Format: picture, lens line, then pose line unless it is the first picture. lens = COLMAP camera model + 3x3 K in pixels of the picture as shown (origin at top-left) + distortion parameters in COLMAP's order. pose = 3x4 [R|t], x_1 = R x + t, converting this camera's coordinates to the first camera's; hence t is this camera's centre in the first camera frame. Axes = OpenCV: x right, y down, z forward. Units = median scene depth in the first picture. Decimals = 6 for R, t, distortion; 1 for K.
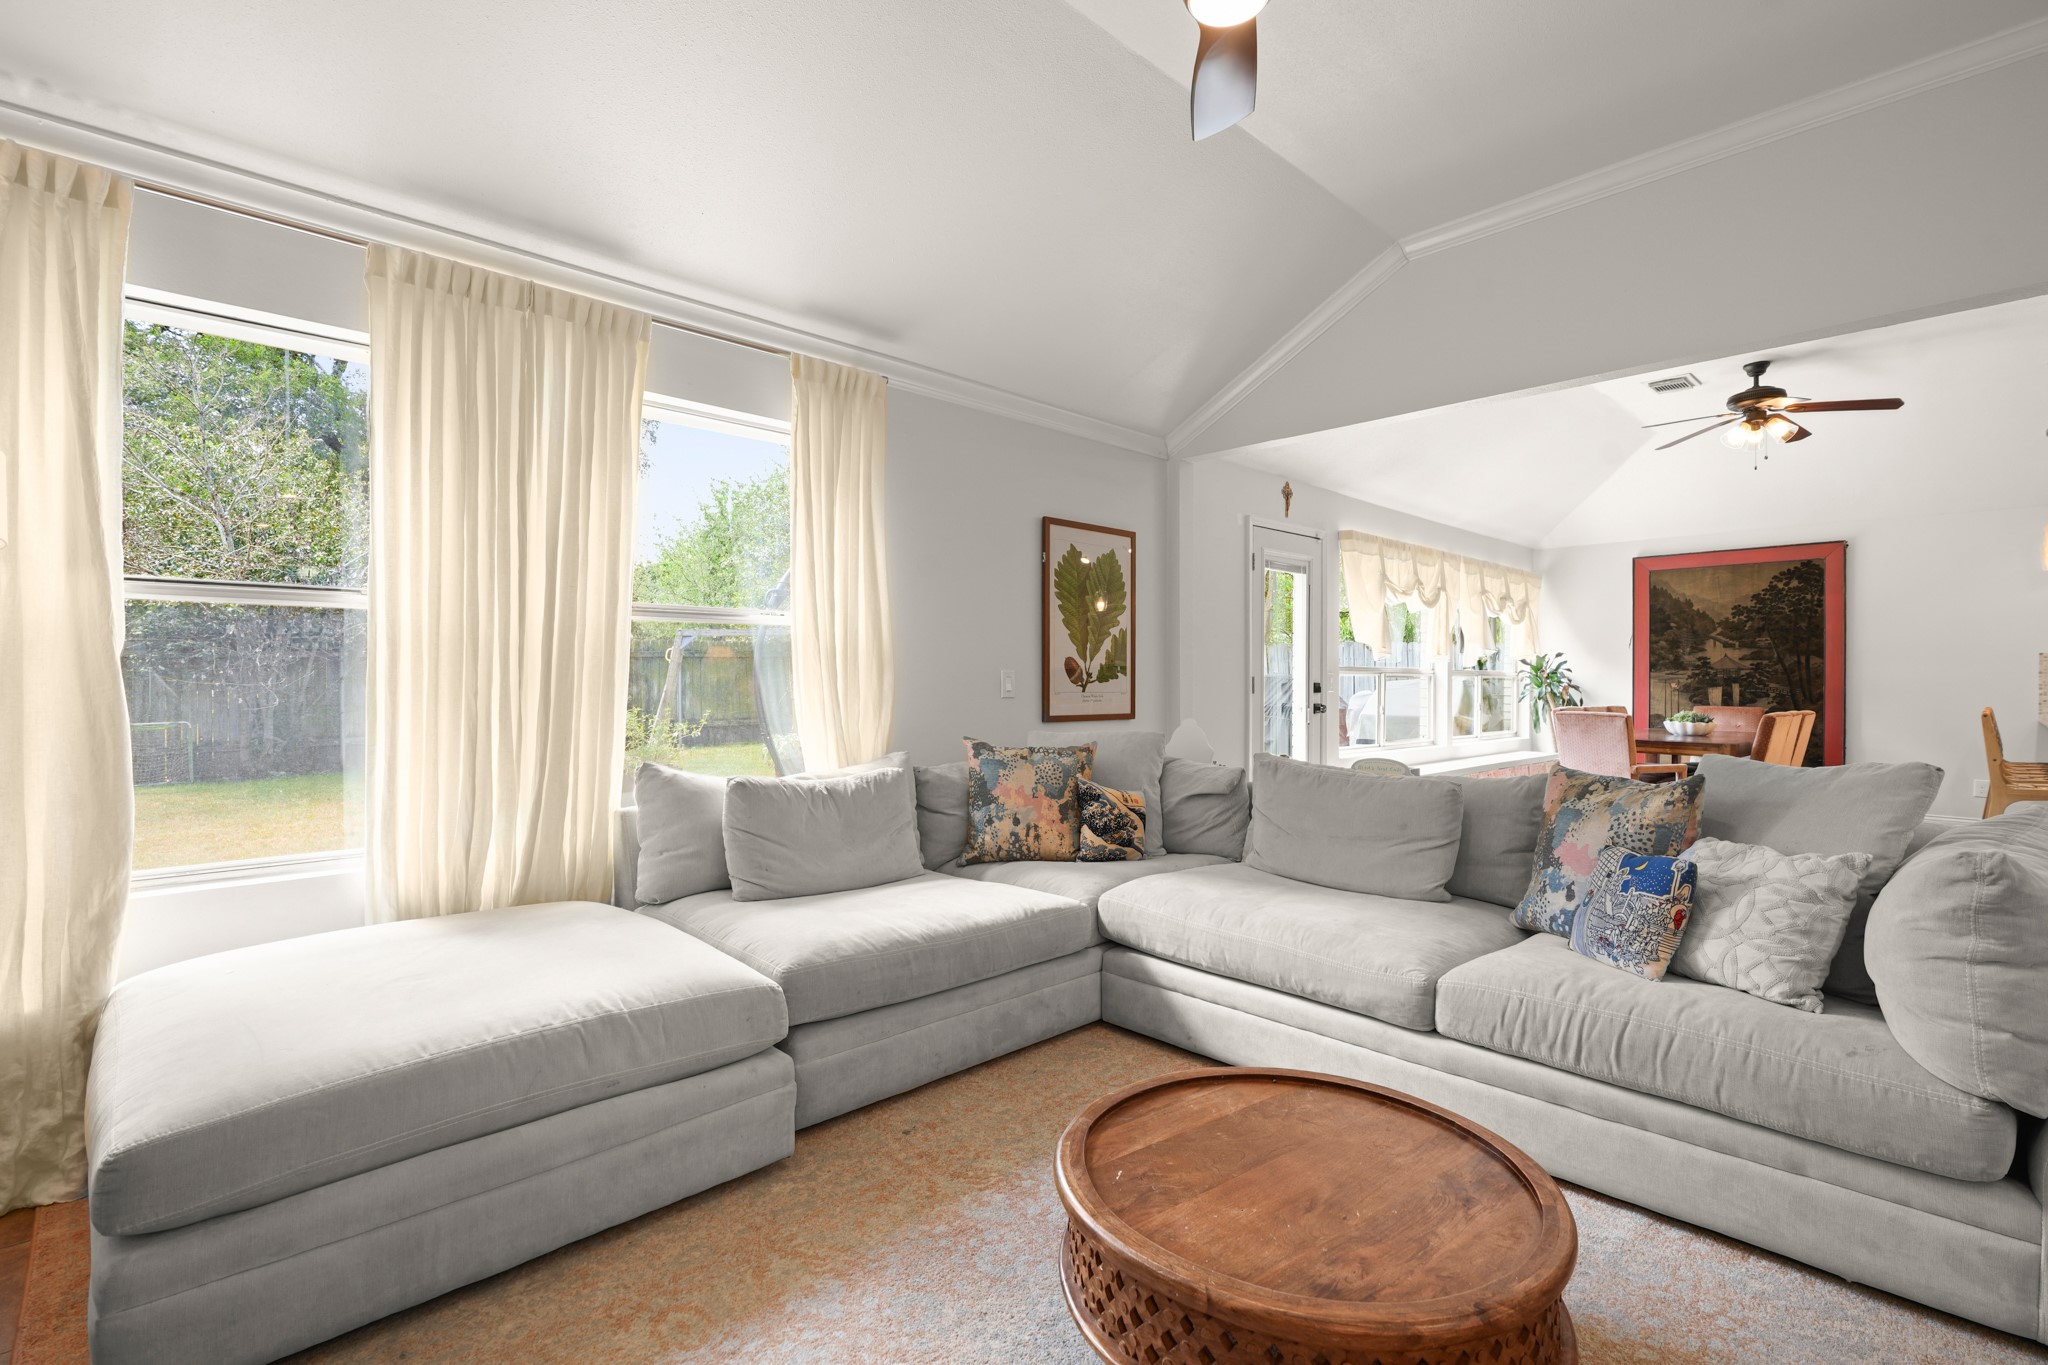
lens RADIAL K [[932.8, 0, 1022.7], [0, 932.8, 684.3], [0, 0, 1]] dist [-0.004418, 0.001639]
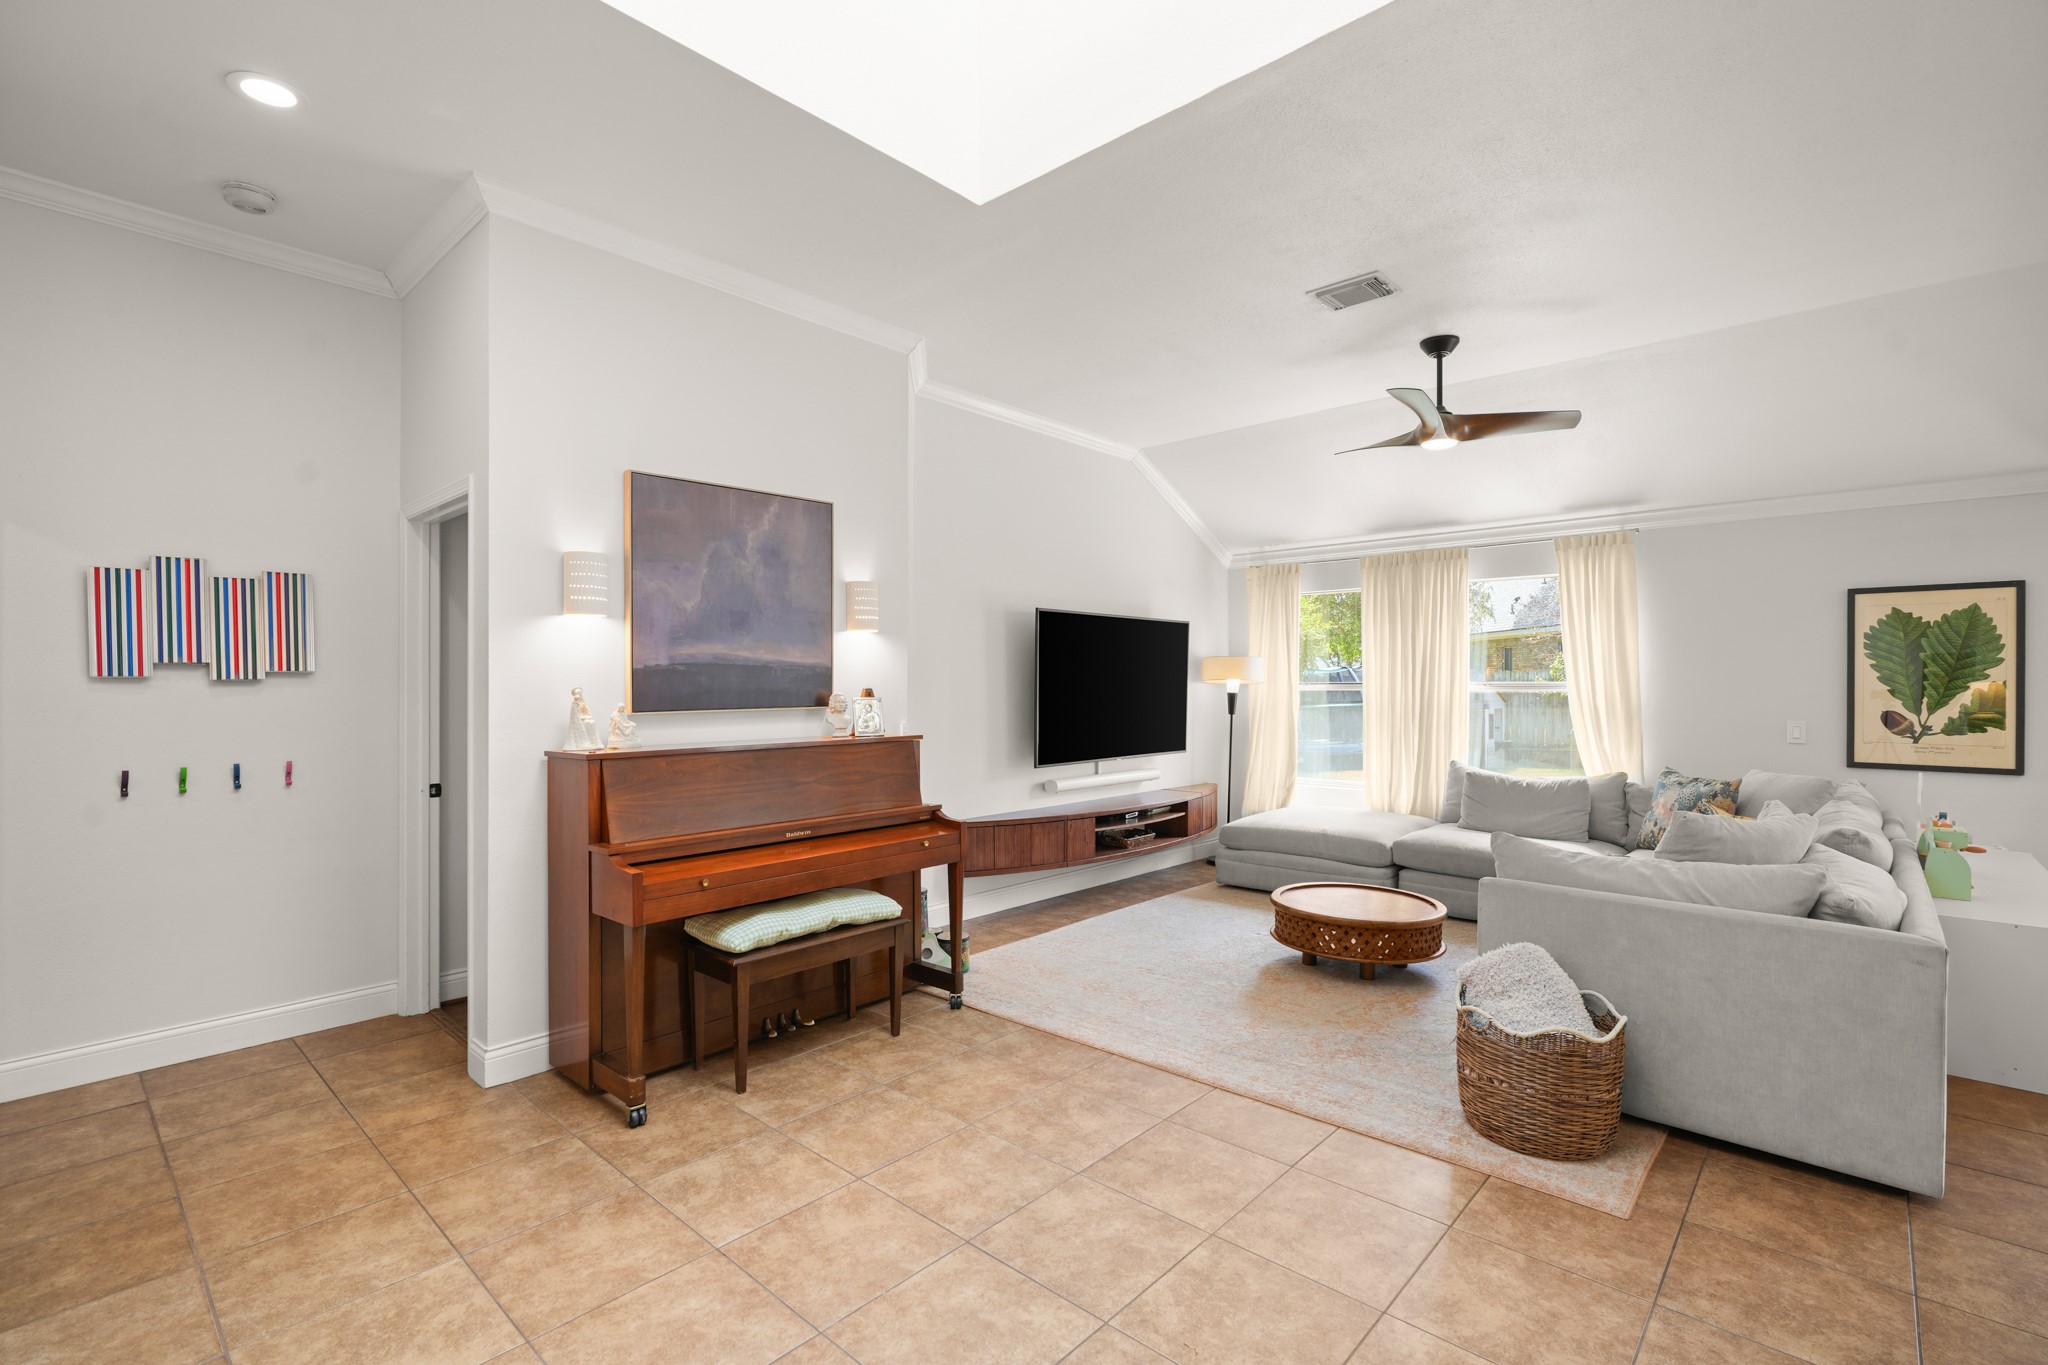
lens RADIAL K [[932.8, 0, 1026.8], [0, 932.8, 685.5], [0, 0, 1]] dist [-0.004418, 0.001639]
pose [[0.098981, 0.002397, -0.995086, 1.064329], [-0.005758, 0.999982, 0.001836, -0.056294], [0.995073, 0.005548, 0.098993, -0.123537]]
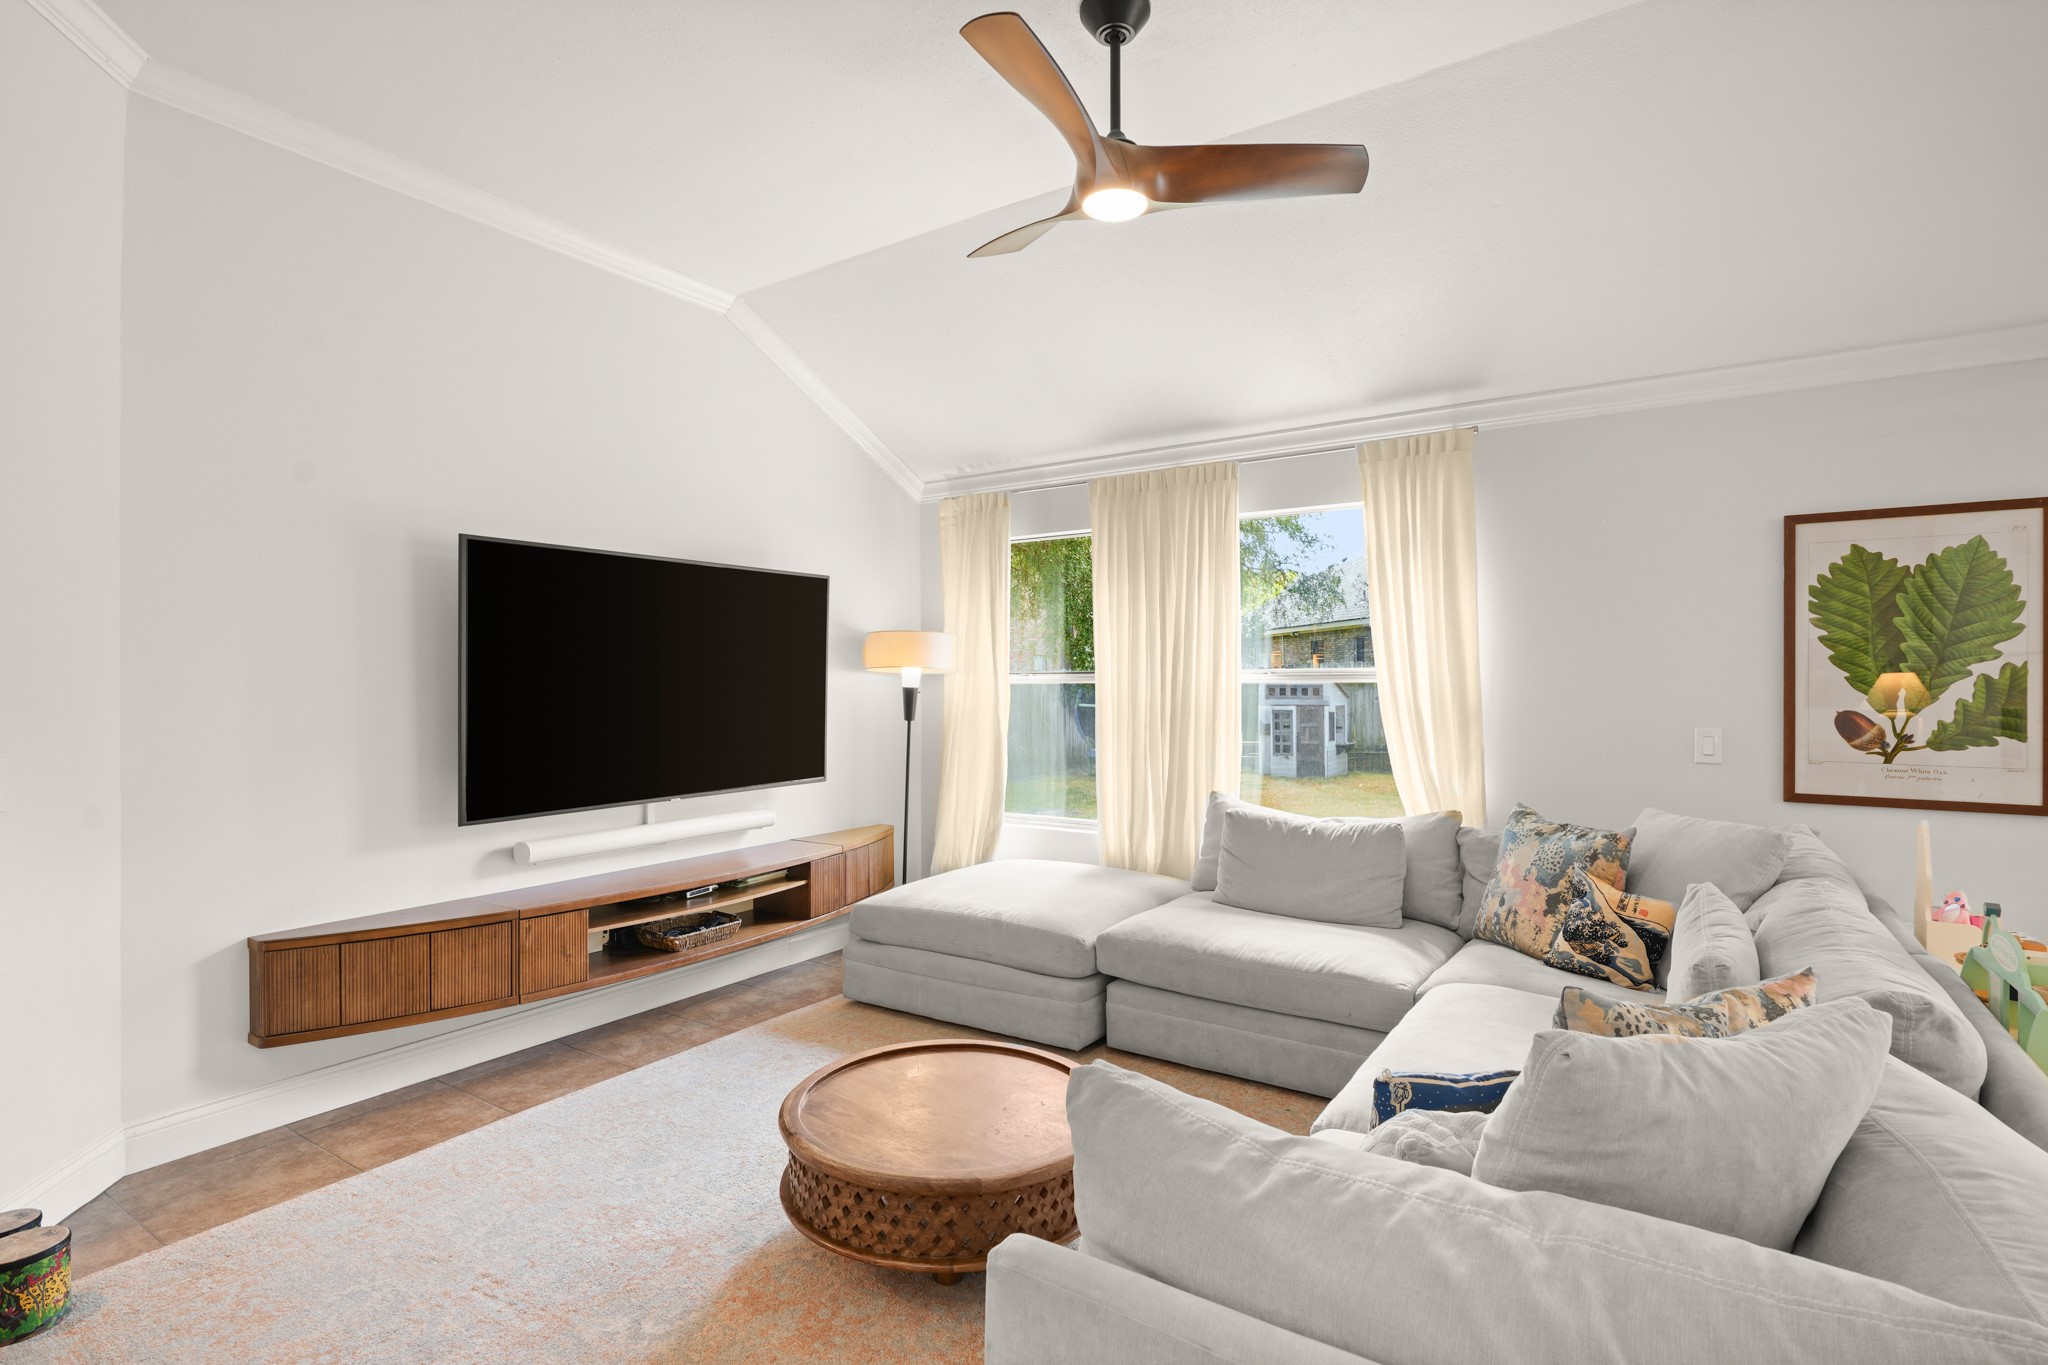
lens RADIAL K [[995.6, 0, 1033.9], [0, 995.6, 682.7], [0, 0, 1]] dist [0.002546, -0.000899]
pose [[0.244520, 0.002571, -0.969641, 0.627268], [-0.002406, 0.999995, 0.002045, -0.050945], [0.969641, 0.001833, 0.244525, 0.247092]]
